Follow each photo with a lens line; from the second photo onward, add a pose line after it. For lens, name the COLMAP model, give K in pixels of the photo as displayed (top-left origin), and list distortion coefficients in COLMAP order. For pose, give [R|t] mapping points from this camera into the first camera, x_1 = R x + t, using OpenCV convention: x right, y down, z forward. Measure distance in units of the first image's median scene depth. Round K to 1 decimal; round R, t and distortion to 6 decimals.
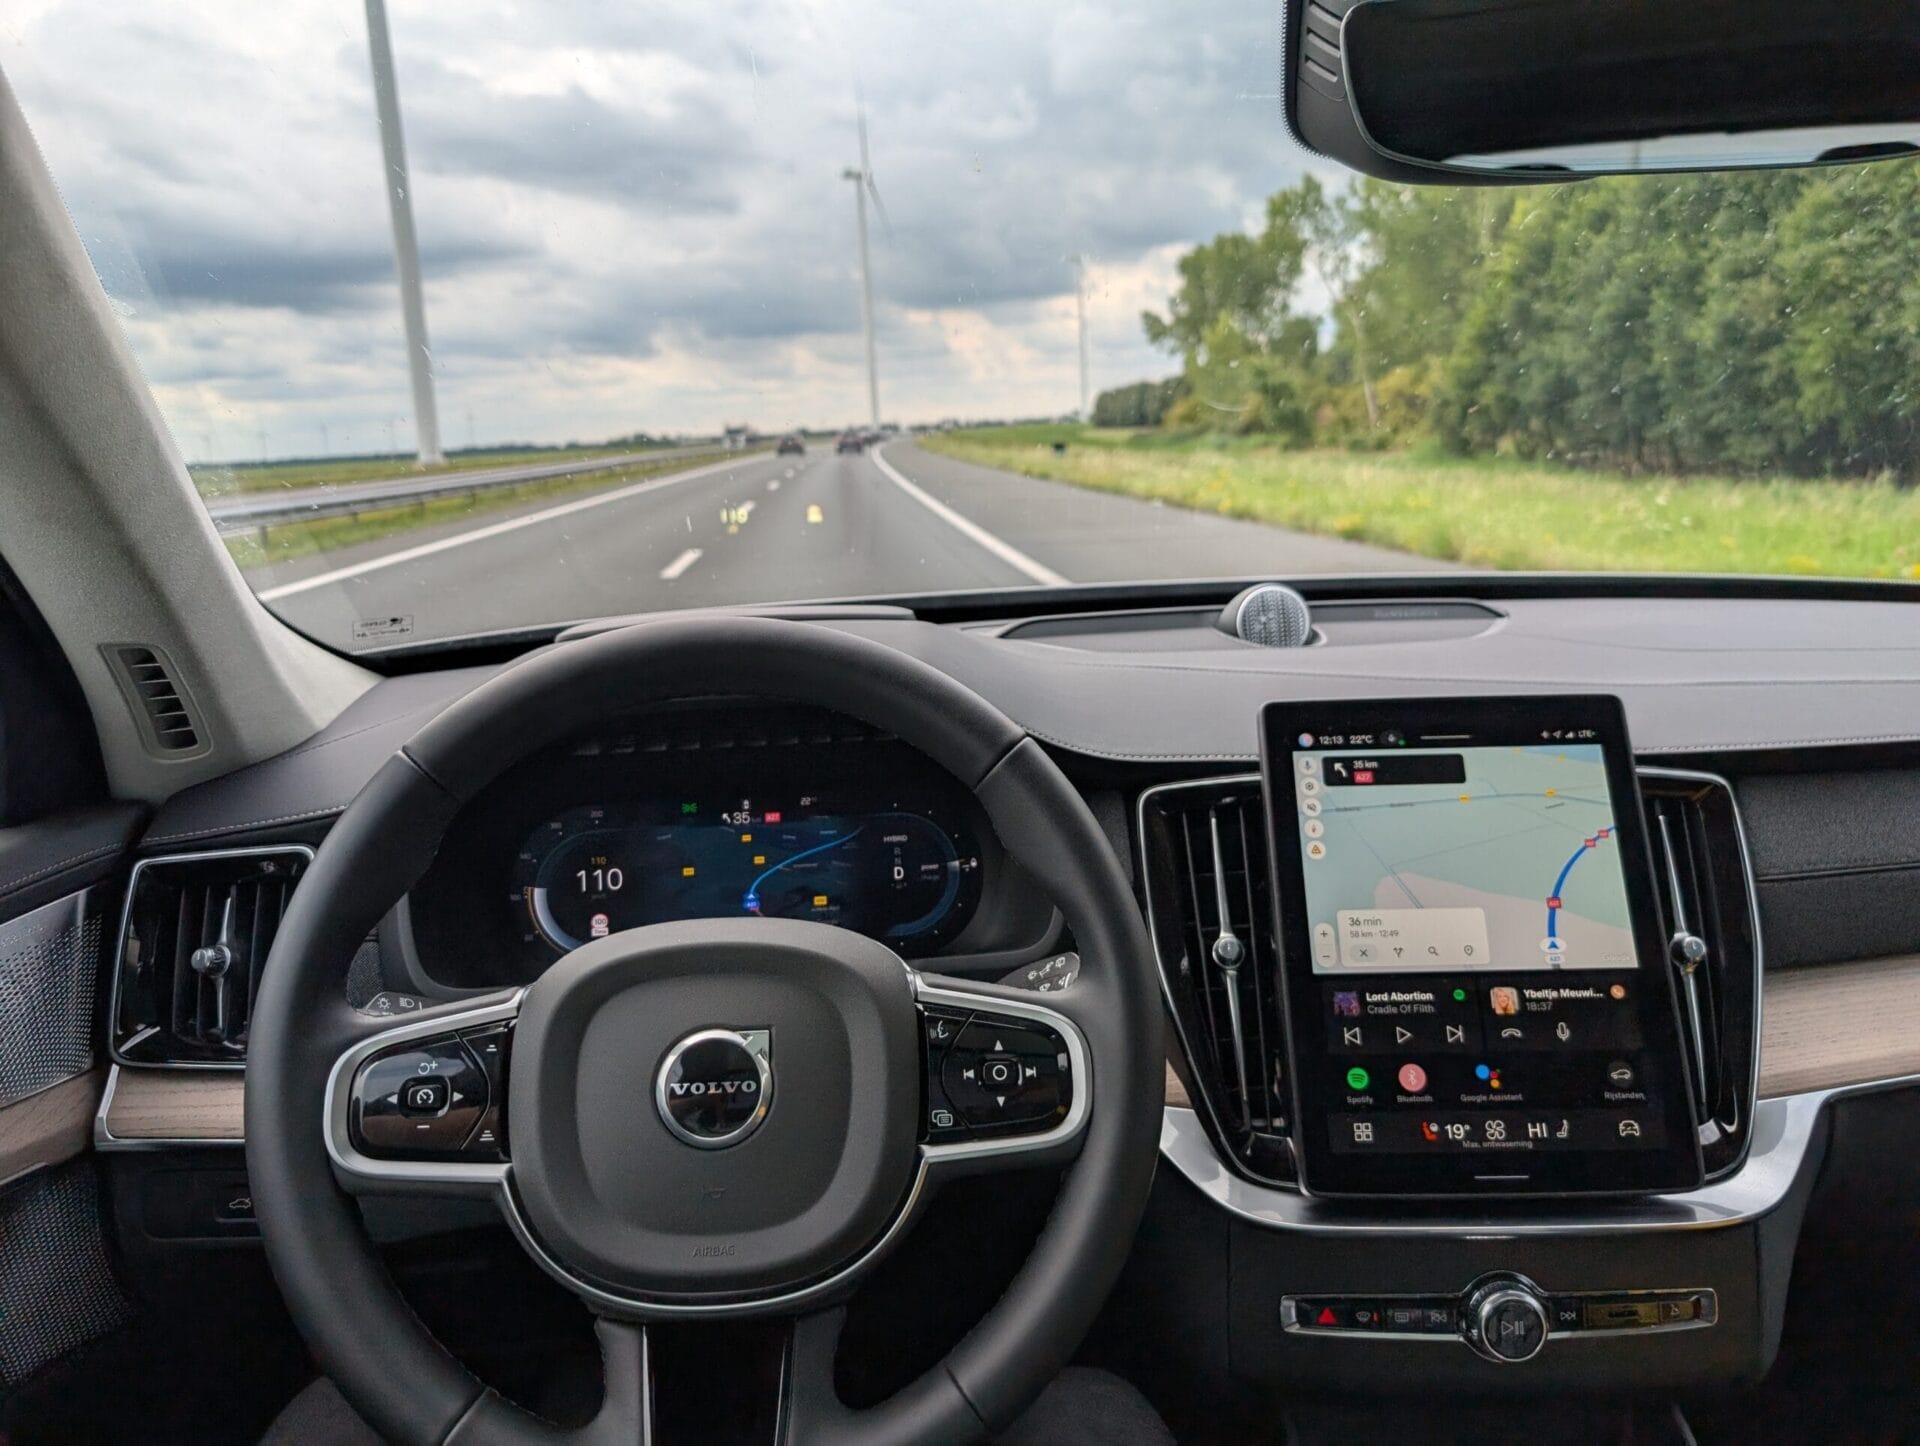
lens RADIAL K [[1395.1, 0, 987.7], [0, 1395.1, 720.7], [0, 0, 1]] dist [0.013892, -0.018540]
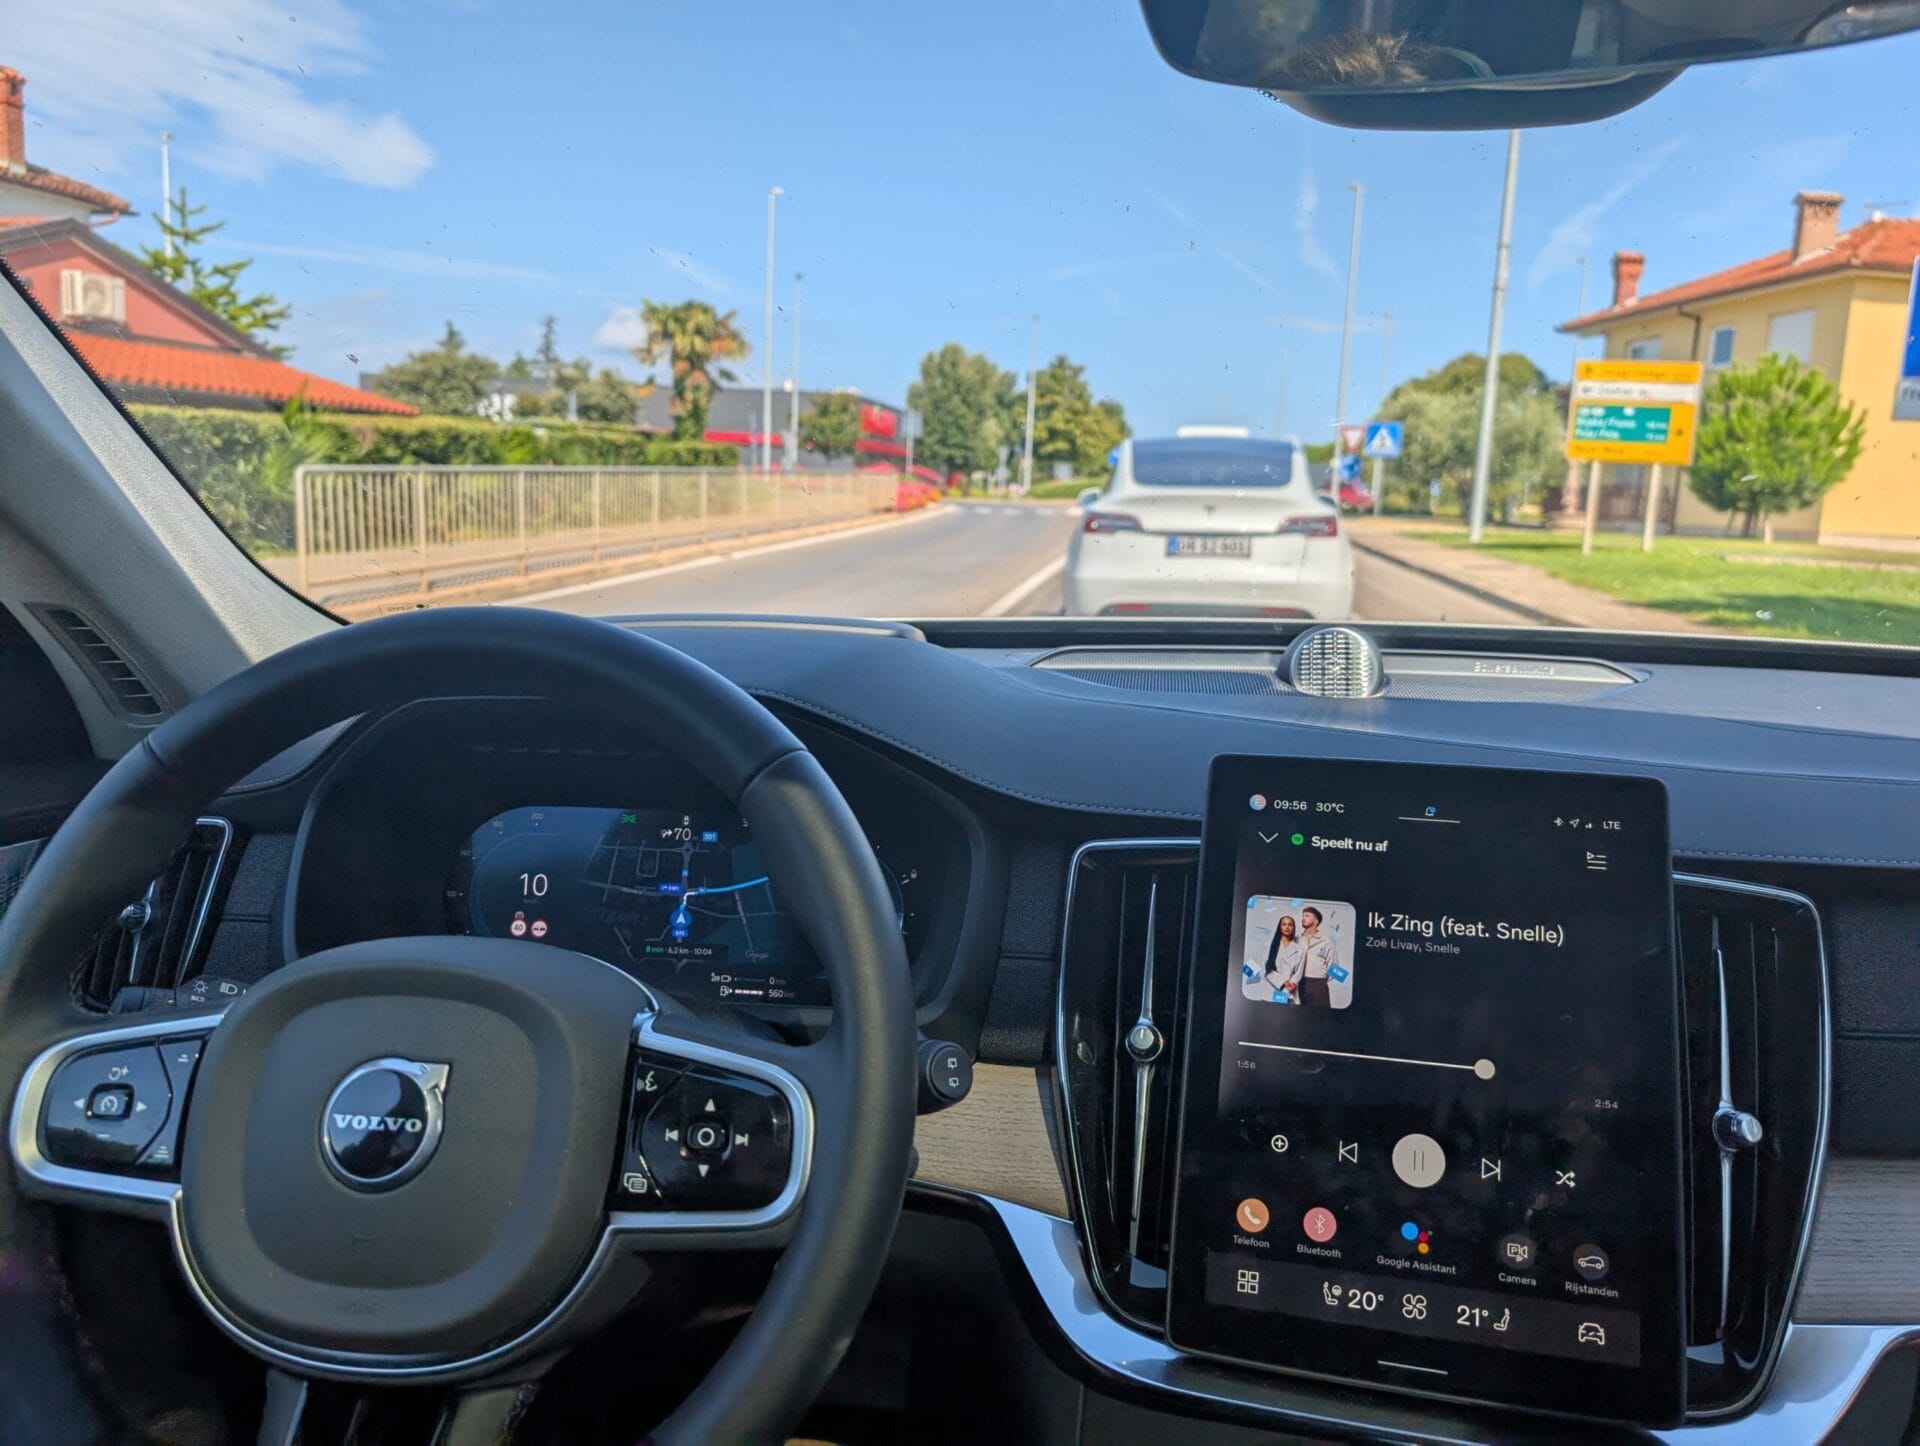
lens RADIAL K [[1395.1, 0, 992.0], [0, 1395.1, 729.5], [0, 0, 1]] dist [0.013892, -0.018540]
pose [[0.971472, 0.076245, -0.224564, 0.266285], [-0.081325, 0.996597, -0.013443, -0.005700], [0.222775, 0.031322, 0.974367, 0.146562]]
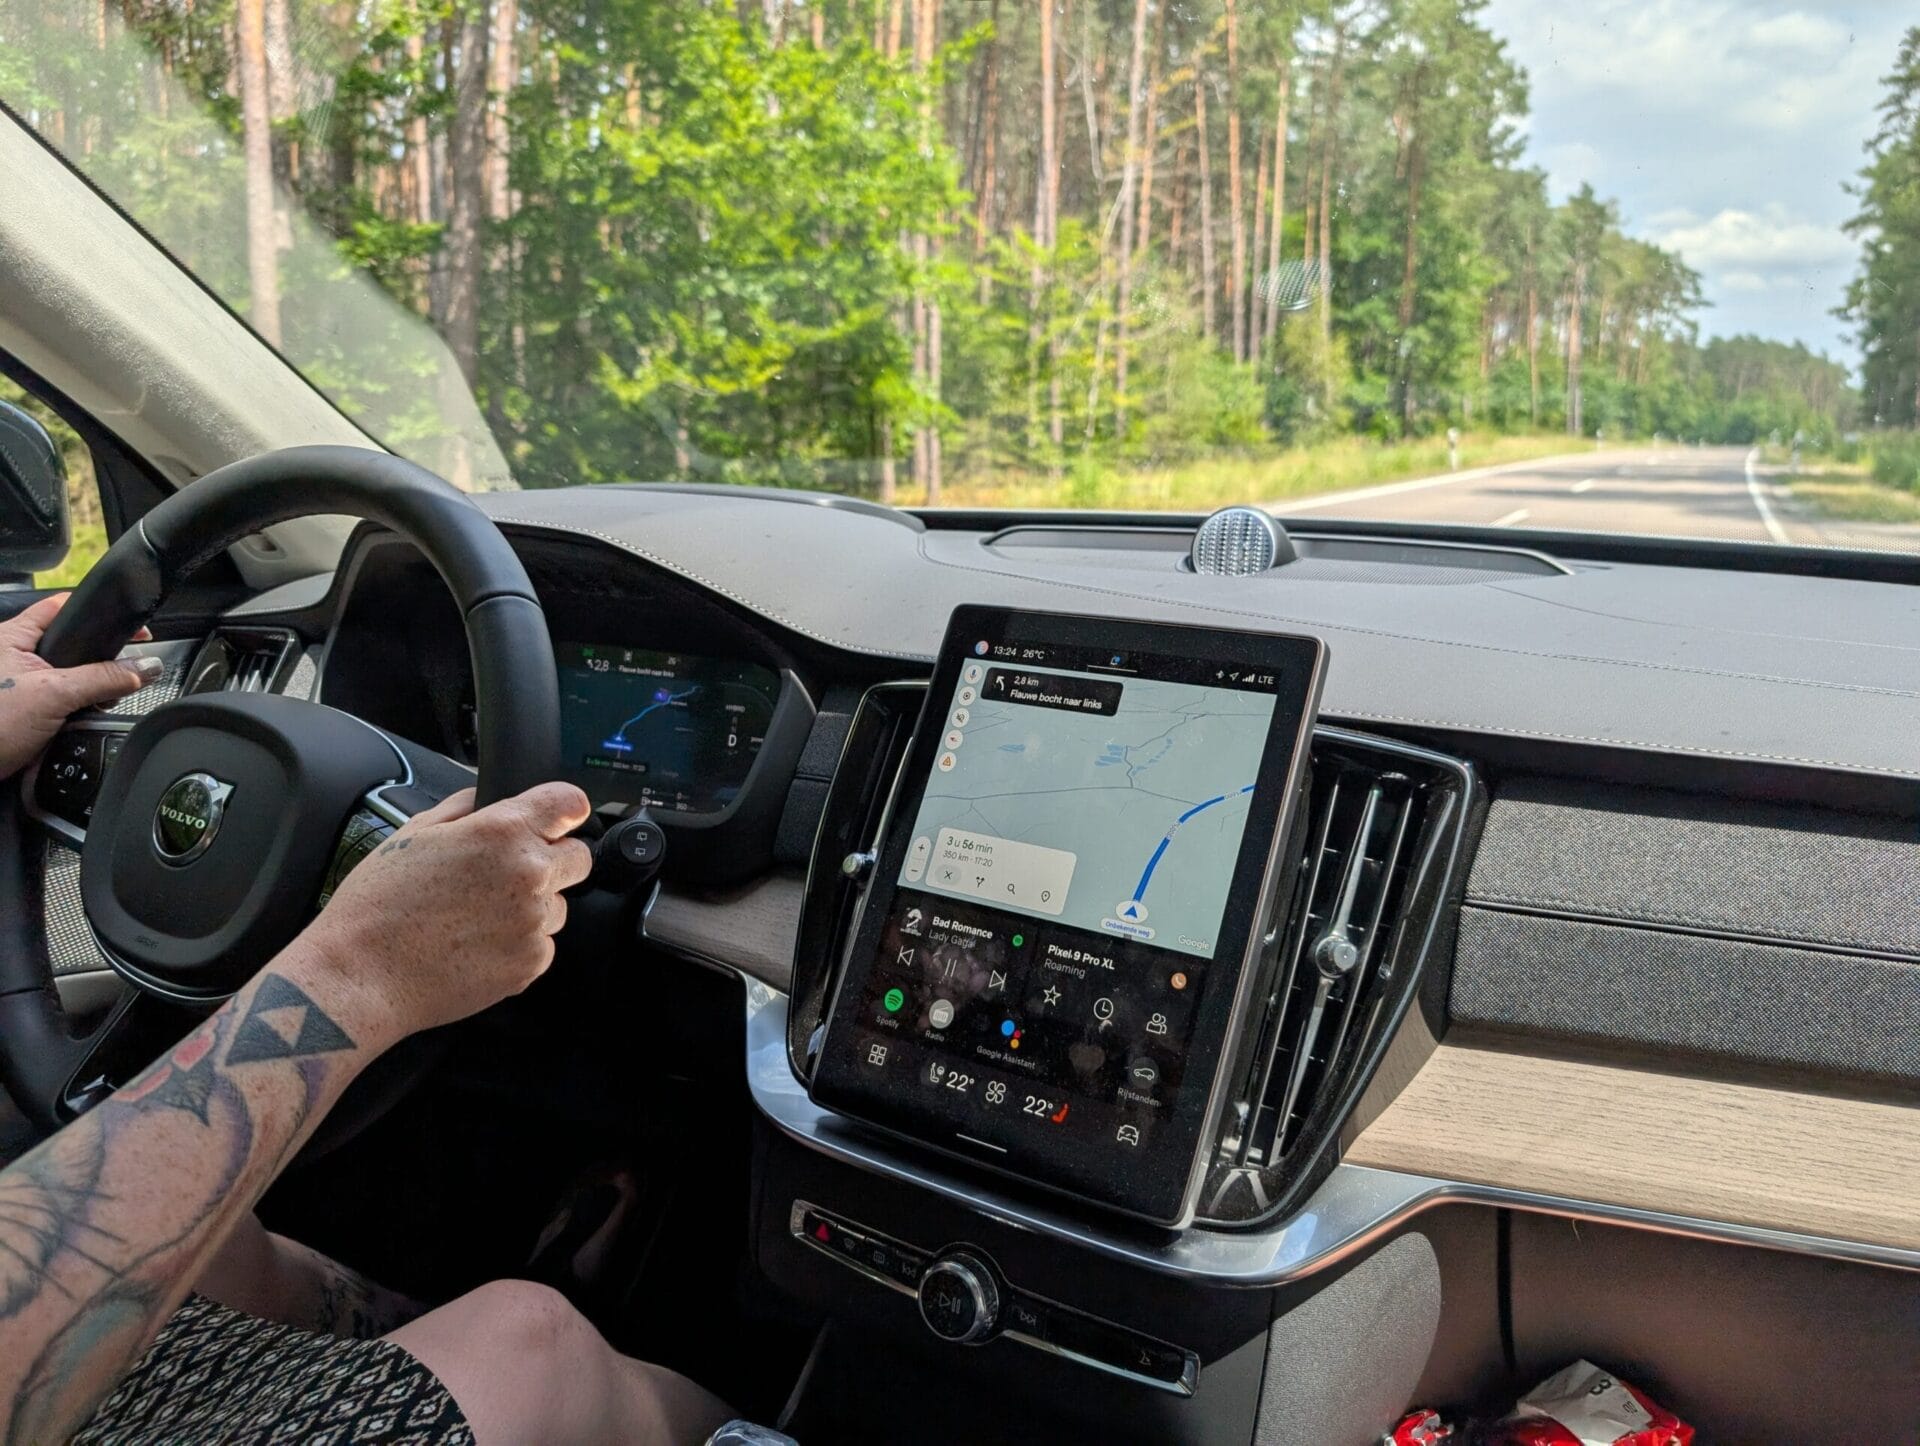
lens RADIAL K [[1395.1, 0, 964.5], [0, 1395.1, 712.1], [0, 0, 1]] dist [0.013892, -0.018540]
pose [[0.843661, 0.143917, -0.517227, 0.725490], [-0.136014, 0.989266, 0.053405, 0.008709], [0.519361, 0.025294, 0.854181, 0.212747]]
